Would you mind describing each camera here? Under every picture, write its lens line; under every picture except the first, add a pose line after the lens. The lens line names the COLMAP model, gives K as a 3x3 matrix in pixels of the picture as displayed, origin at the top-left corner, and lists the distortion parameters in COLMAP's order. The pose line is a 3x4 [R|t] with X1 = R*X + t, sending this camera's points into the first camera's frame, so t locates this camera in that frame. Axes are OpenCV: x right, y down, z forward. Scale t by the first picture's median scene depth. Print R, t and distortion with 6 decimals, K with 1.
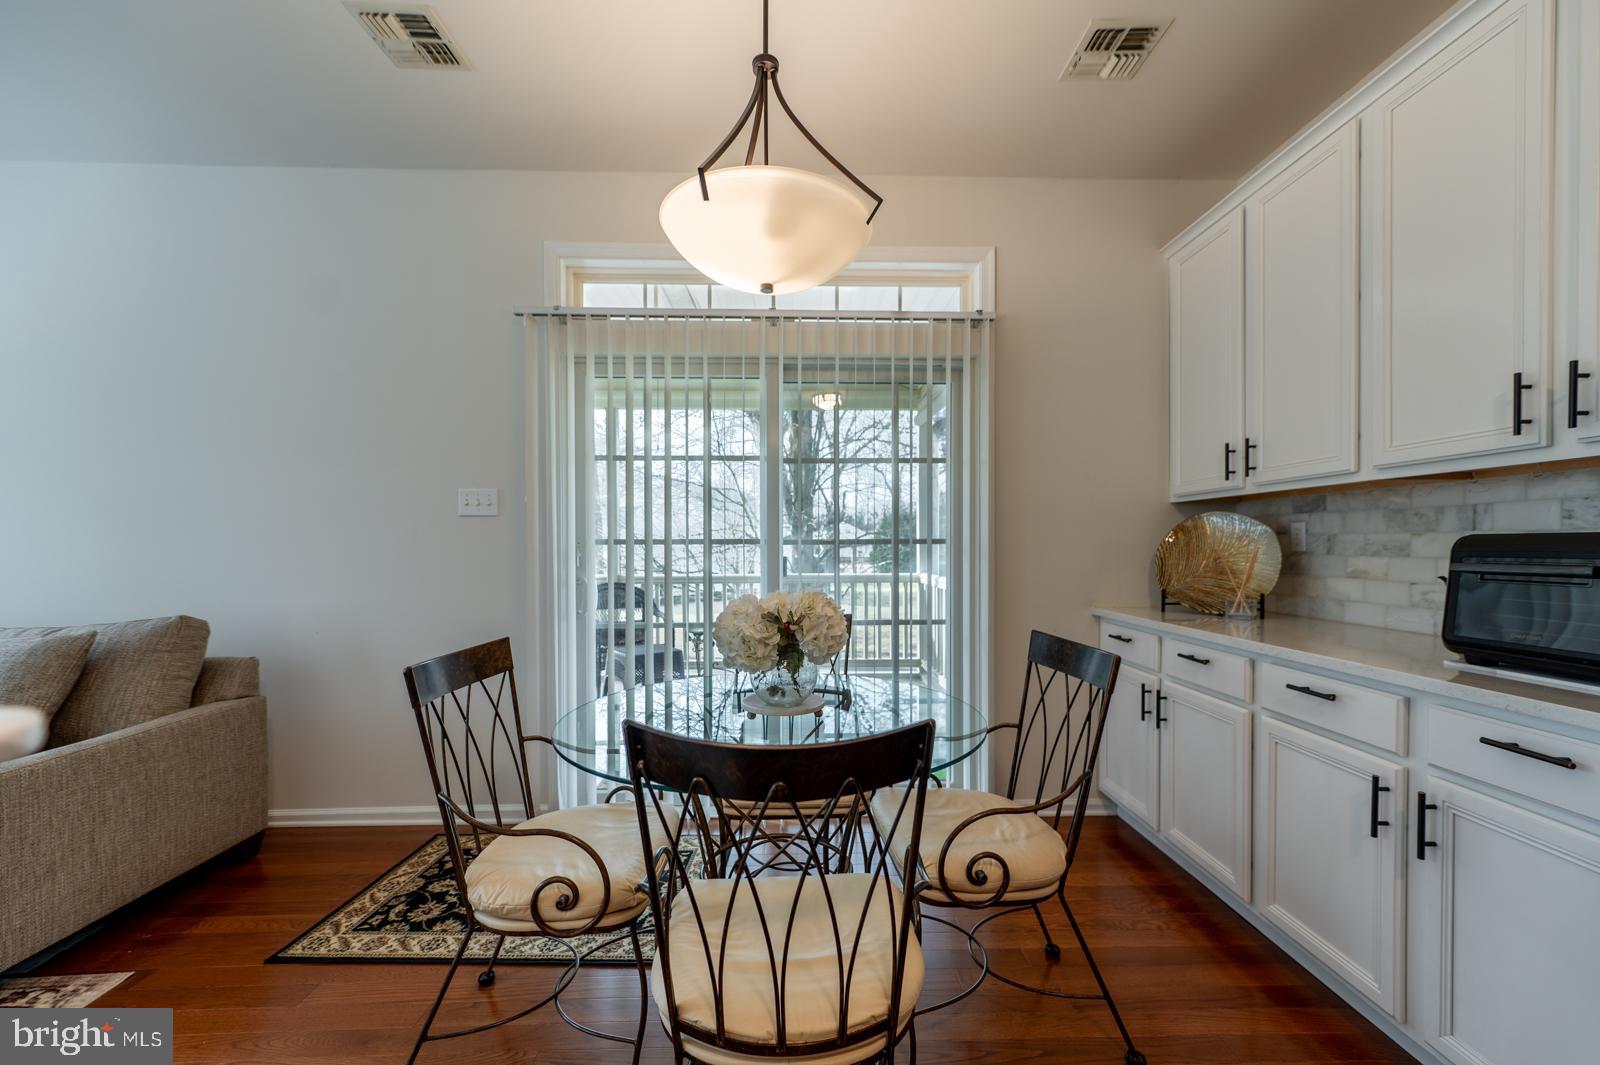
lens RADIAL K [[602.5, 0, 808.8], [0, 602.5, 555.6], [0, 0, 1]] dist [0.002106, 0.000133]
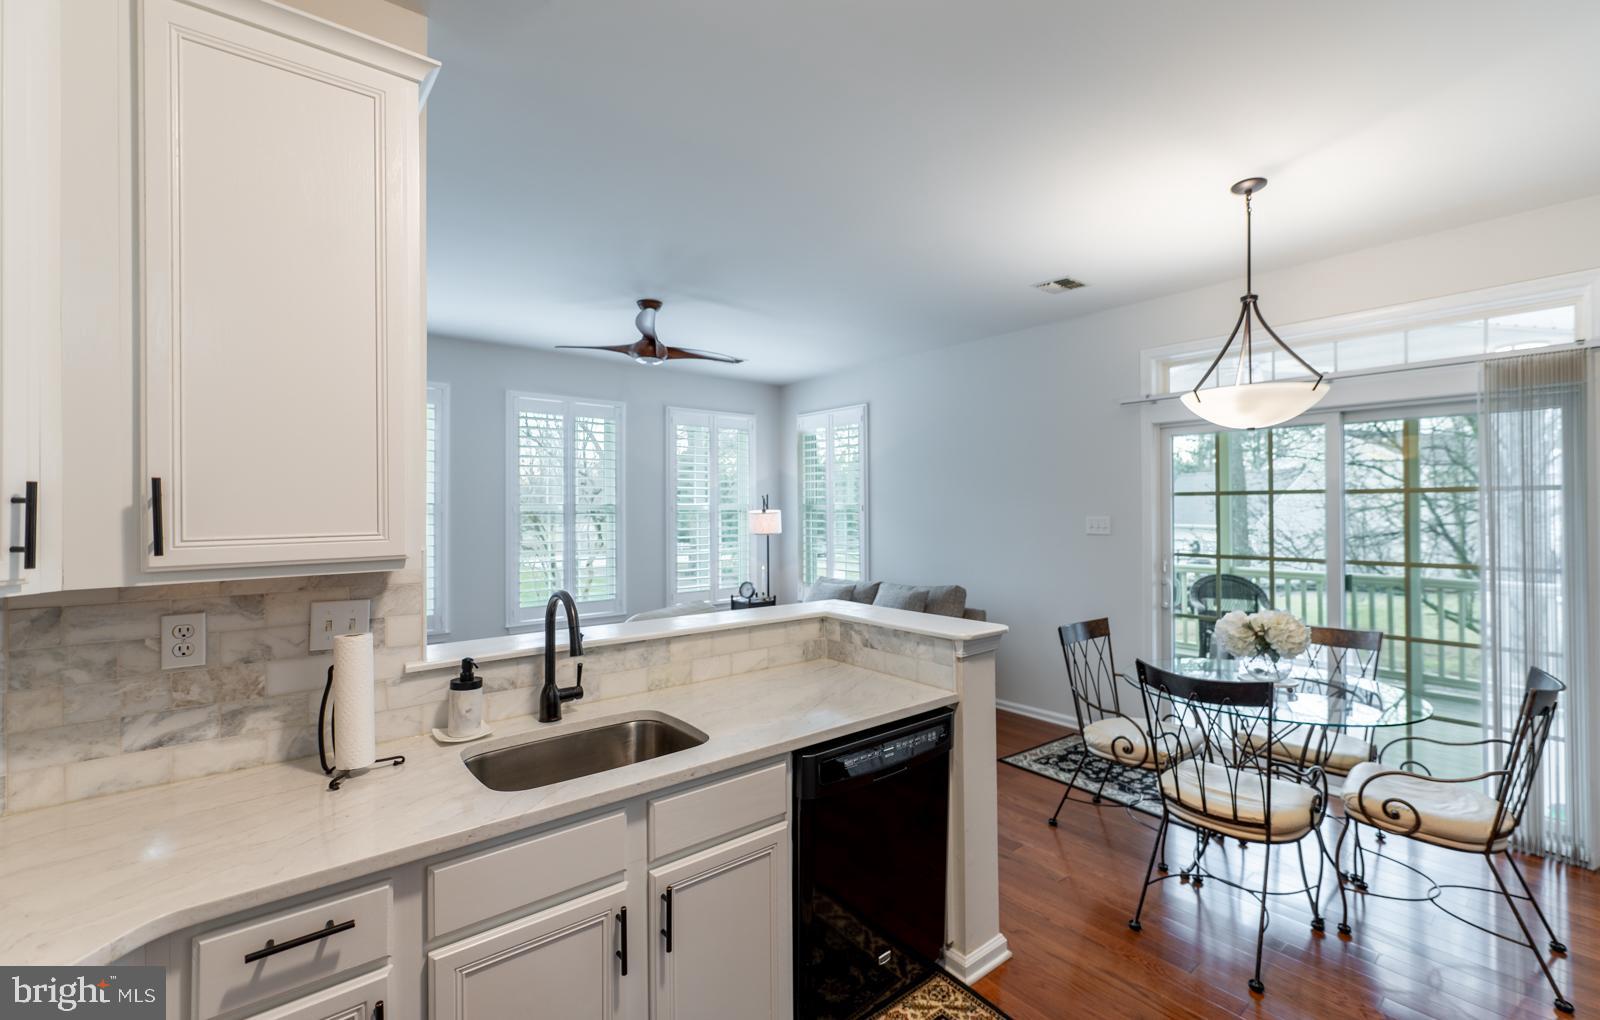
lens RADIAL K [[693.6, 0, 800.0], [0, 693.6, 510.0], [0, 0, 1]] dist [0.000374, -0.000094]
pose [[0.592118, -0.001704, -0.805850, 0.663083], [-0.002188, 0.999991, -0.003722, -0.186192], [0.805848, 0.003967, 0.592109, -1.027208]]
